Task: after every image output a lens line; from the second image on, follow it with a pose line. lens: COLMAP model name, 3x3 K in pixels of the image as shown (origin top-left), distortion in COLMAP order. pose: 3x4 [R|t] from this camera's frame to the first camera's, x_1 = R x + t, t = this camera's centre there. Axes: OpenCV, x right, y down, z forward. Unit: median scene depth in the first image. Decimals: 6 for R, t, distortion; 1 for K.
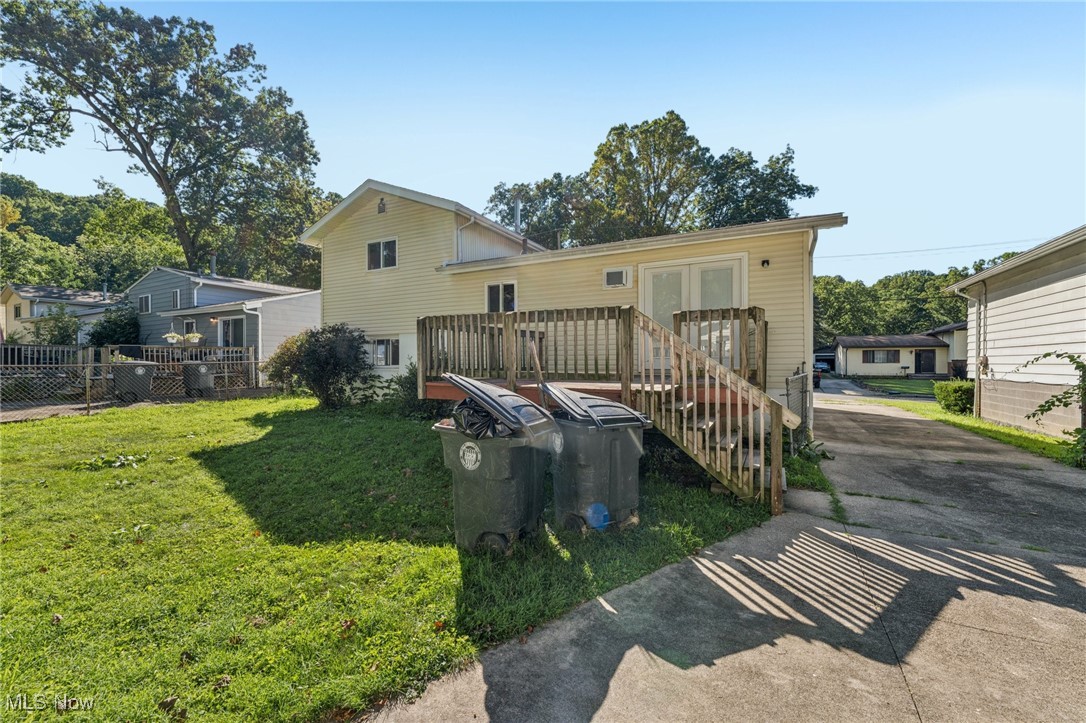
lens RADIAL K [[434.1, 0, 546.4], [0, 434.1, 360.9], [0, 0, 1]] dist [0.005056, 0.000048]
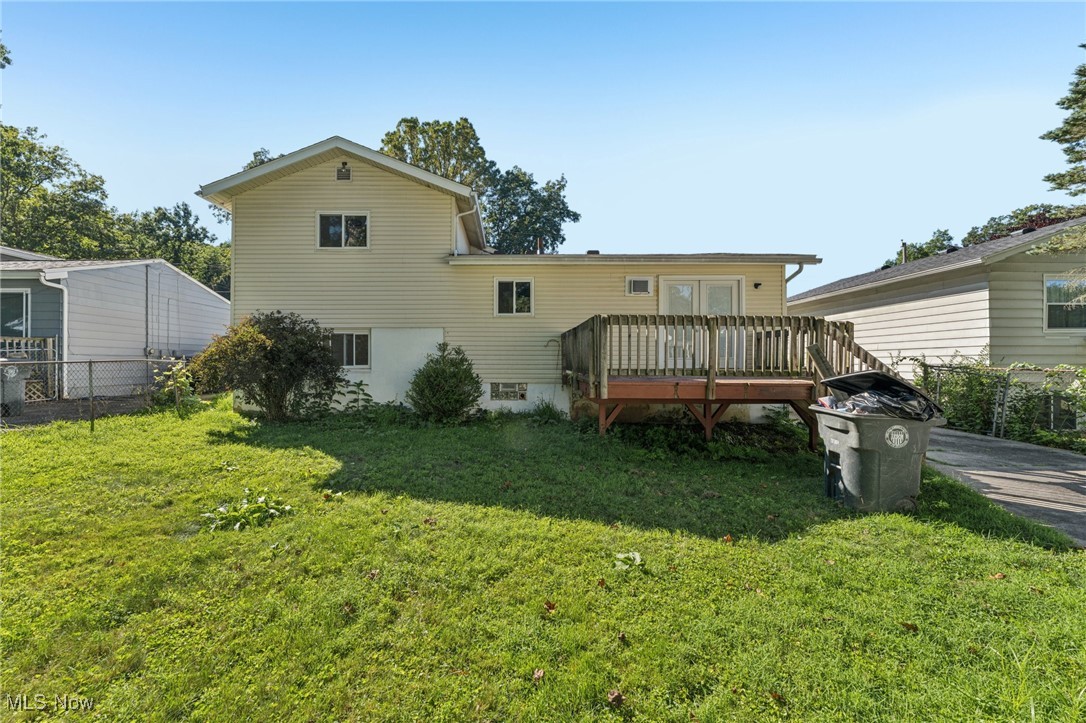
lens RADIAL K [[434.1, 0, 546.4], [0, 434.1, 360.9], [0, 0, 1]] dist [0.005056, 0.000048]
pose [[0.887349, 0.003780, 0.461083, -0.410753], [-0.002878, 0.999992, -0.002659, 0.002620], [-0.461089, 0.001032, 0.887353, 0.091183]]
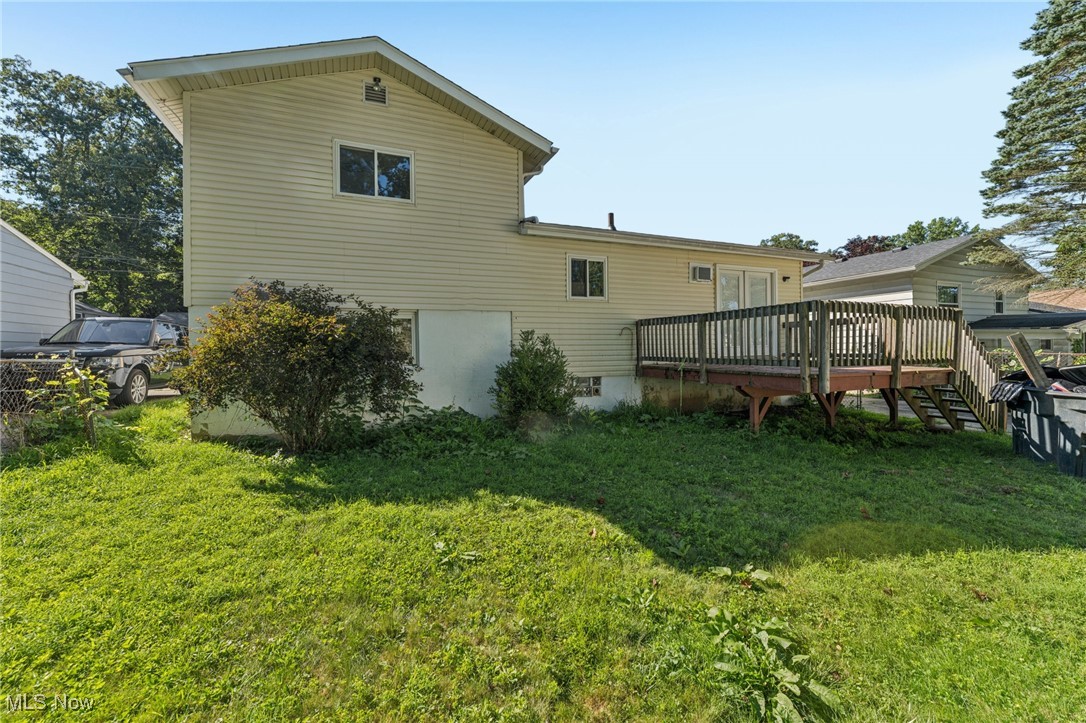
lens RADIAL K [[411.4, 0, 539.6], [0, 411.4, 350.9], [0, 0, 1]] dist [0.002291, 0.000057]
pose [[0.658070, -0.010788, 0.752880, -0.647610], [0.010008, 0.999934, 0.005580, -0.005020], [-0.752890, 0.003863, 0.658135, 0.460564]]
